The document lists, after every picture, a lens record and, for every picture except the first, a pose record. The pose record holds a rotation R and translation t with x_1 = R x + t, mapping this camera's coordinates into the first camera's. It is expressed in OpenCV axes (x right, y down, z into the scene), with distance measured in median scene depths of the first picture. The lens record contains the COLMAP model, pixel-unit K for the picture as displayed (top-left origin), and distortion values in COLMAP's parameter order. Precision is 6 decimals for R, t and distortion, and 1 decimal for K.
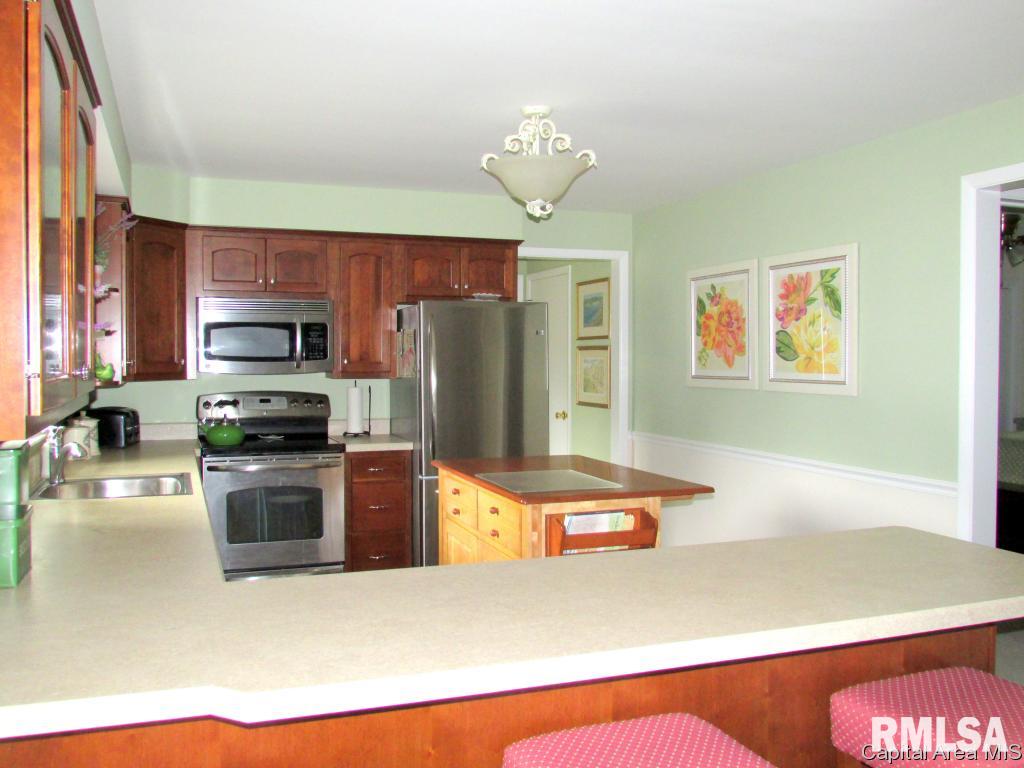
lens RADIAL K [[913.8, 0, 512.0], [0, 913.8, 384.0], [0, 0, 1]] dist [-0.130225, -0.000356]
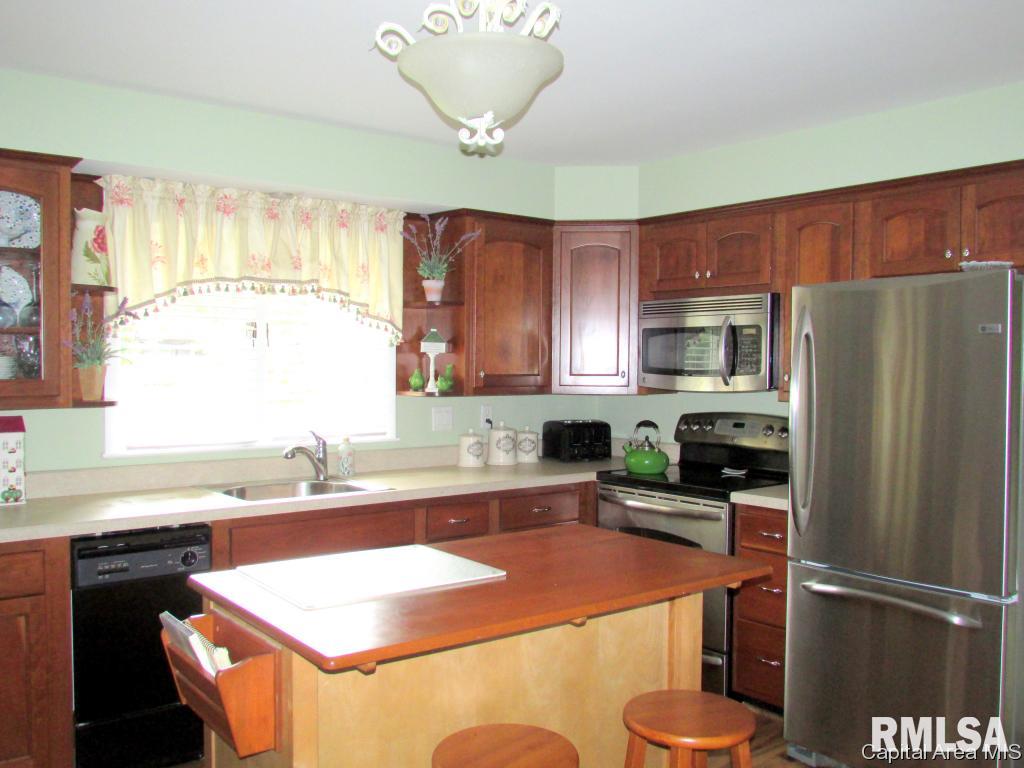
lens RADIAL K [[907.5, 0, 509.7], [0, 907.5, 384.3], [0, 0, 1]] dist [-0.033724, -0.003213]
pose [[0.309382, 0.024247, -0.950629, 0.432634], [-0.032668, 0.999356, 0.014857, -0.023446], [0.950376, 0.026459, 0.309975, 0.582209]]
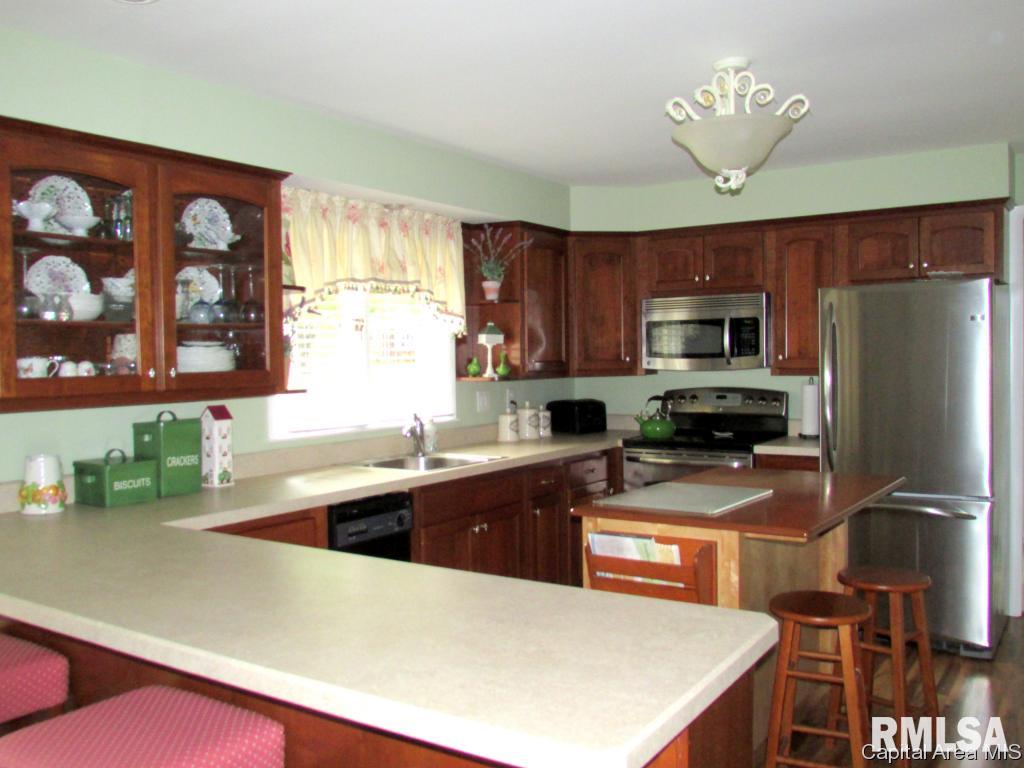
lens RADIAL K [[907.5, 0, 509.7], [0, 907.5, 384.3], [0, 0, 1]] dist [-0.033724, -0.003213]
pose [[0.581661, 0.015181, -0.813290, 0.420486], [-0.006938, 0.999882, 0.013702, -0.007886], [0.813402, -0.002328, 0.581698, 0.233634]]
